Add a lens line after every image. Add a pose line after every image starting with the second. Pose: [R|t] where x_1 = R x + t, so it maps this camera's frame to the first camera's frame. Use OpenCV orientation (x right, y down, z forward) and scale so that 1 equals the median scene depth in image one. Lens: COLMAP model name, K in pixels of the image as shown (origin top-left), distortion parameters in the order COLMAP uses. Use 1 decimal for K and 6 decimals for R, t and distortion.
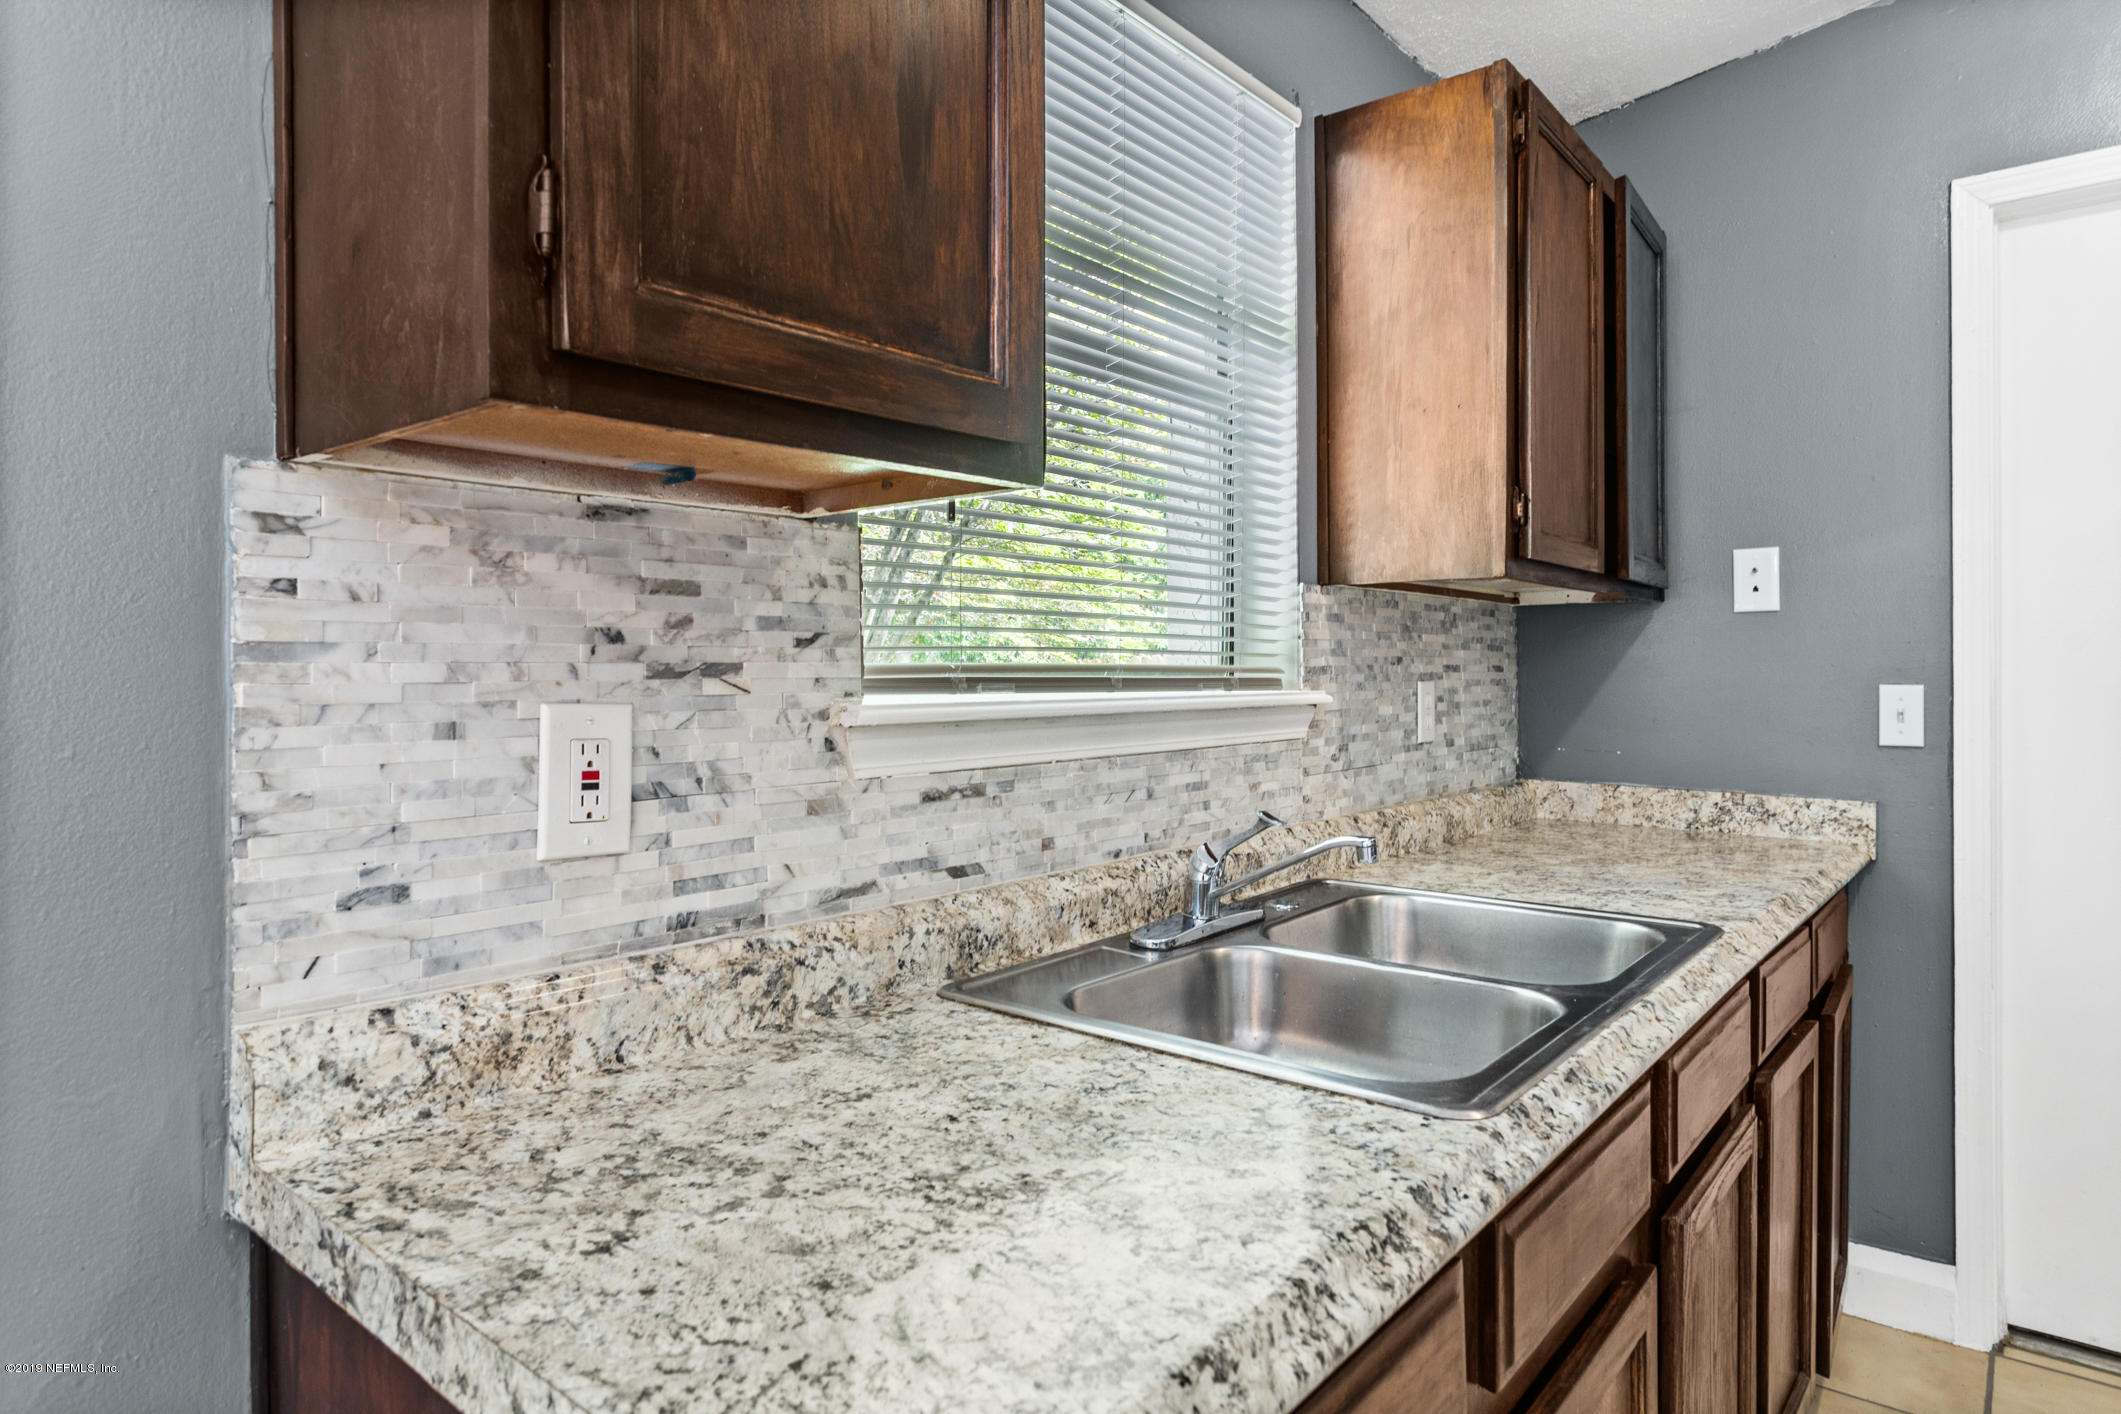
lens RADIAL K [[1254.5, 0, 1049.2], [0, 1254.5, 662.8], [0, 0, 1]] dist [-0.011345, 0.008842]
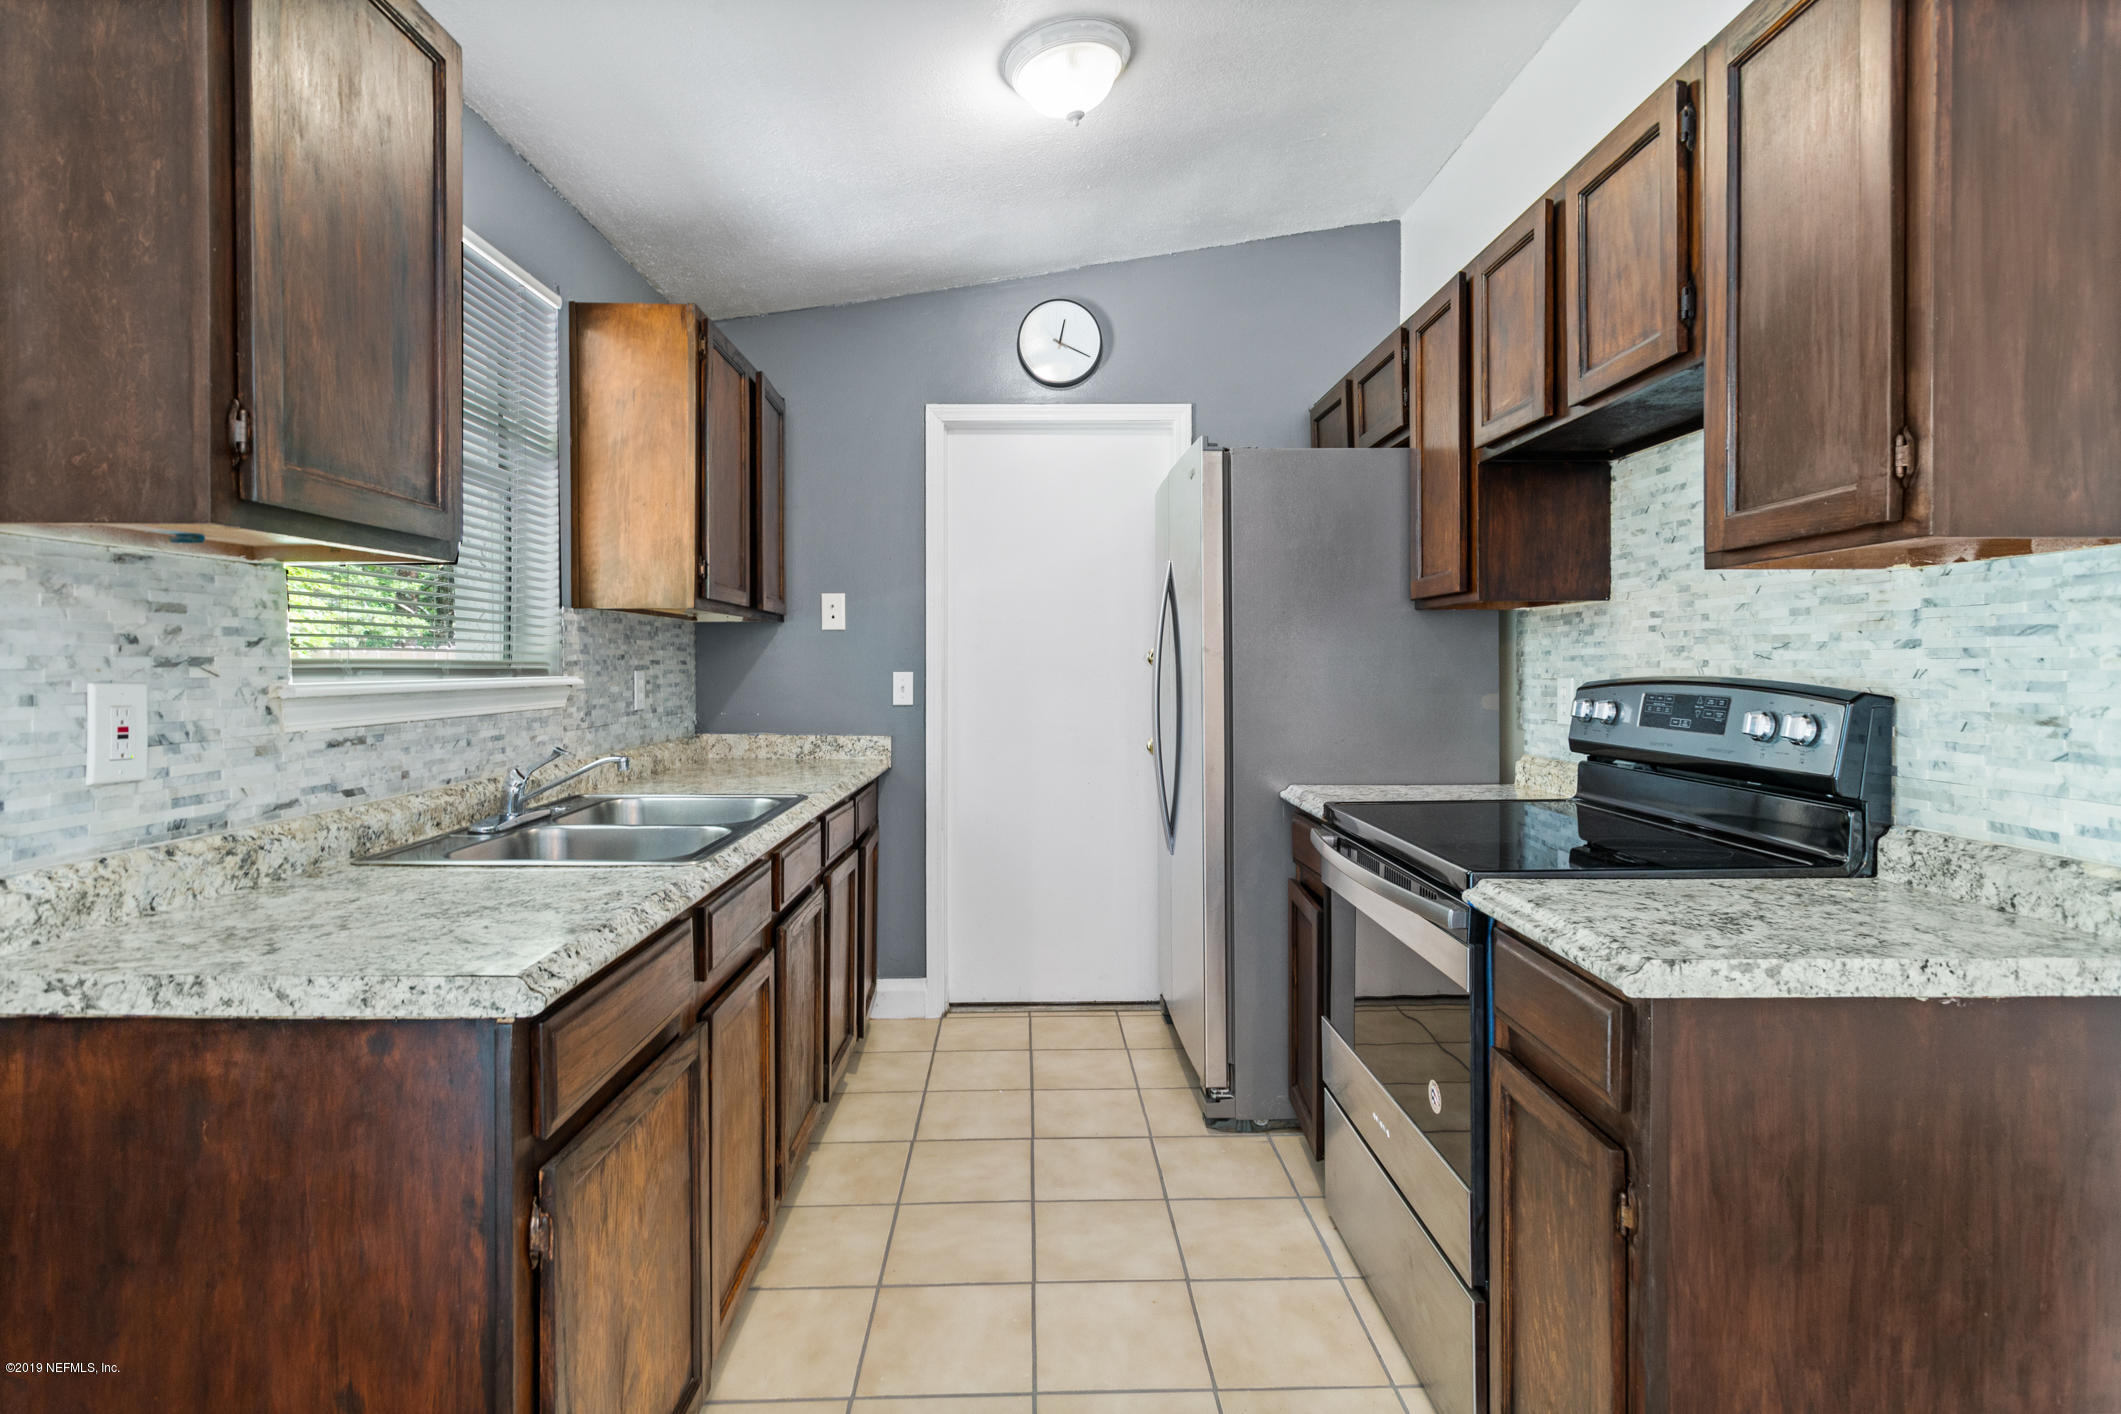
lens RADIAL K [[1043.6, 0, 1072.4], [0, 1043.6, 676.6], [0, 0, 1]] dist [-0.000512, 0.003124]
pose [[0.752754, -0.006100, 0.658274, -0.242361], [-0.005485, 0.999864, 0.015537, -0.001511], [-0.658279, -0.015306, 0.752618, -0.540155]]
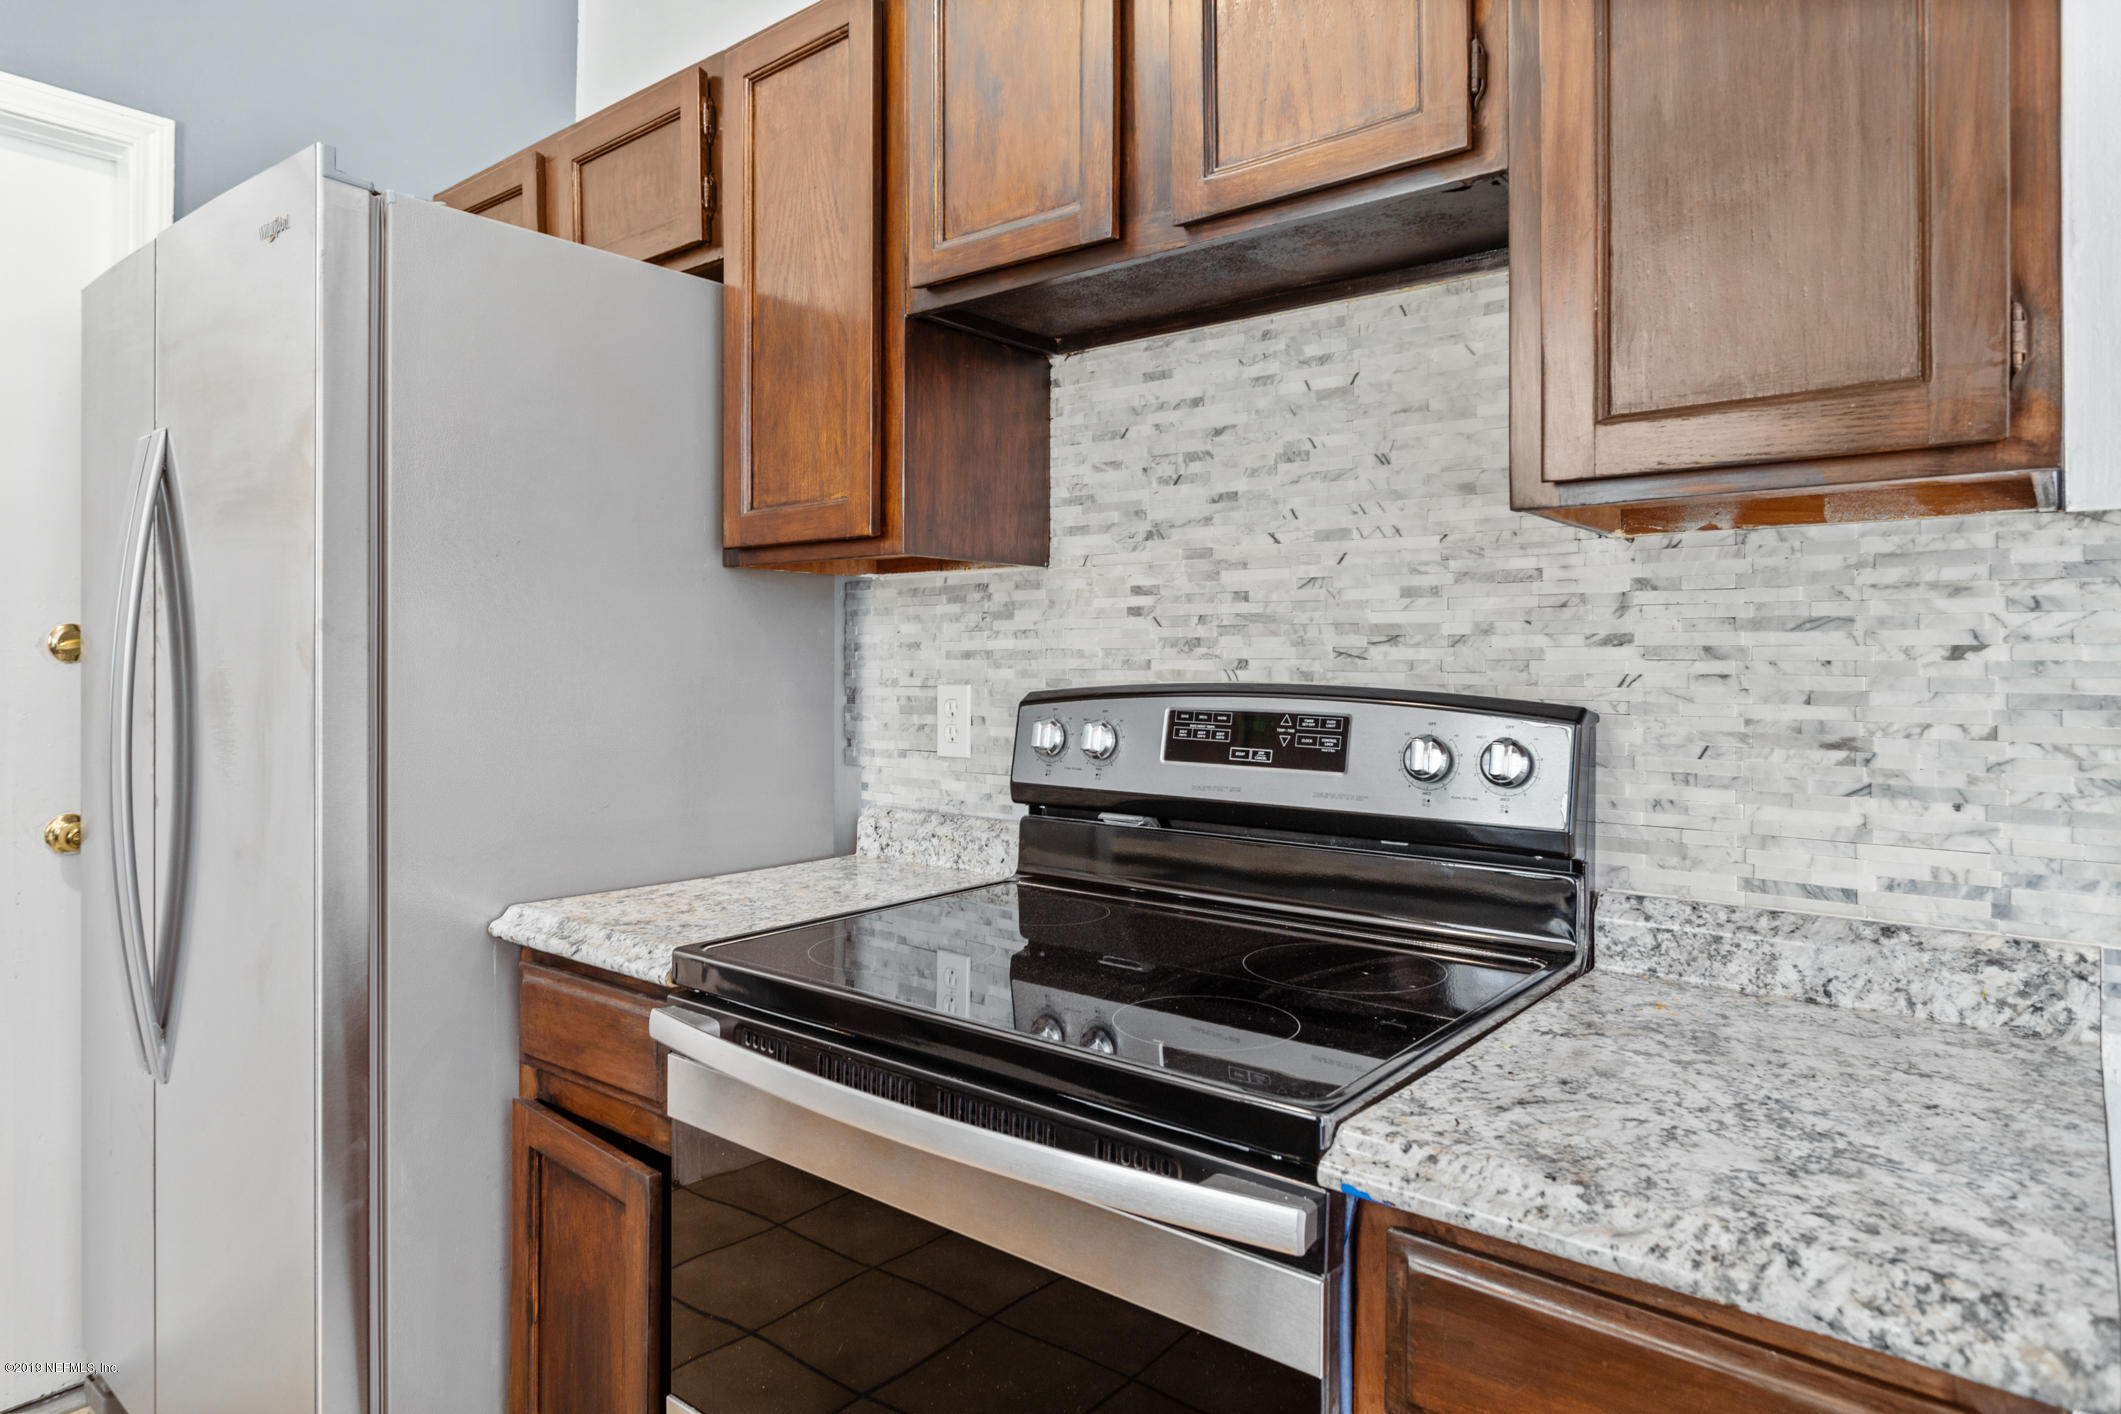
lens RADIAL K [[1254.5, 0, 1061.3], [0, 1254.5, 658.3], [0, 0, 1]] dist [-0.011345, 0.008842]
pose [[0.002400, 0.006122, 0.999978, 0.186703], [-0.011816, 0.999912, -0.006093, 0.001512], [-0.999927, -0.011801, 0.002472, 0.137308]]
